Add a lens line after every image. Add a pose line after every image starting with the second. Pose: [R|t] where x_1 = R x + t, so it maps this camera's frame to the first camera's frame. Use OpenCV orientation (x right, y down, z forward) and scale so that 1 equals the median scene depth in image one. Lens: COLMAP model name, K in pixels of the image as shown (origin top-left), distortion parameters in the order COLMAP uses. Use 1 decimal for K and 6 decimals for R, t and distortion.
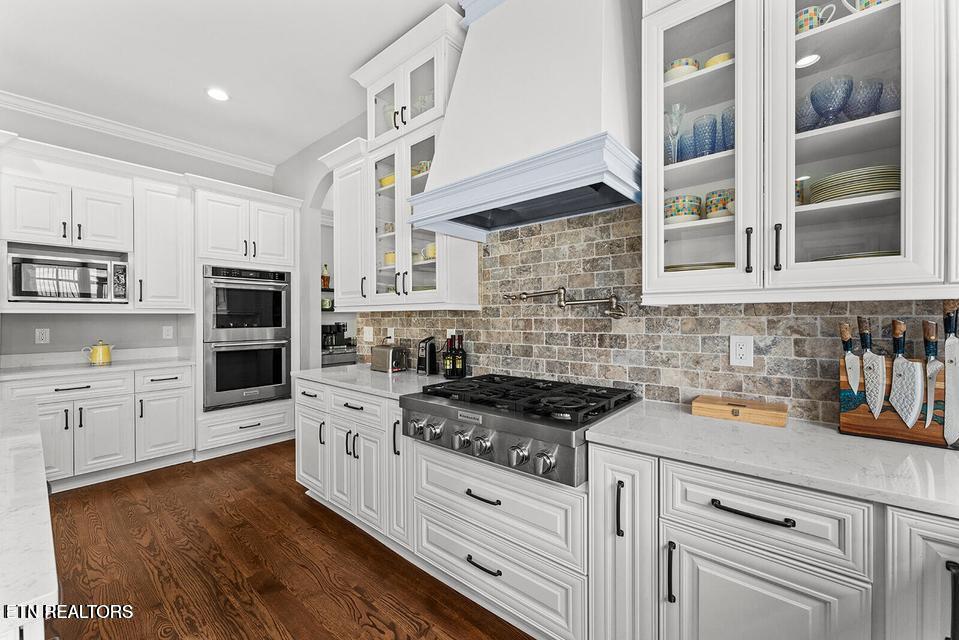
lens RADIAL K [[382.6, 0, 477.5], [0, 382.6, 316.3], [0, 0, 1]] dist [-0.001889, -0.000161]
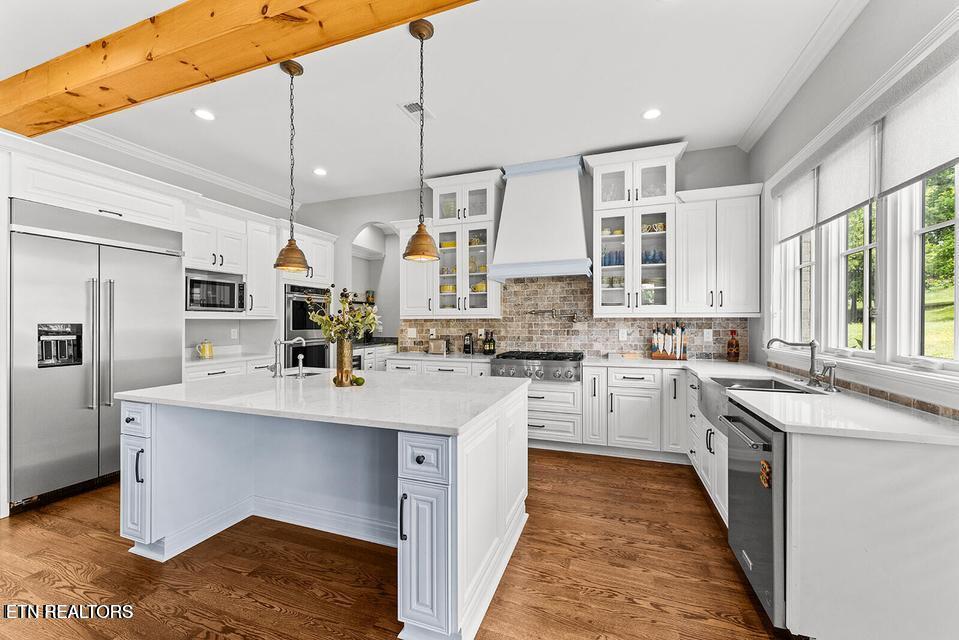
lens RADIAL K [[382.6, 0, 477.5], [0, 382.6, 316.3], [0, 0, 1]] dist [-0.001889, -0.000161]
pose [[0.936250, 0.006613, 0.351272, -0.937264], [-0.002036, 0.999908, -0.013400, -0.001585], [-0.351328, 0.011831, 0.936178, -0.900203]]
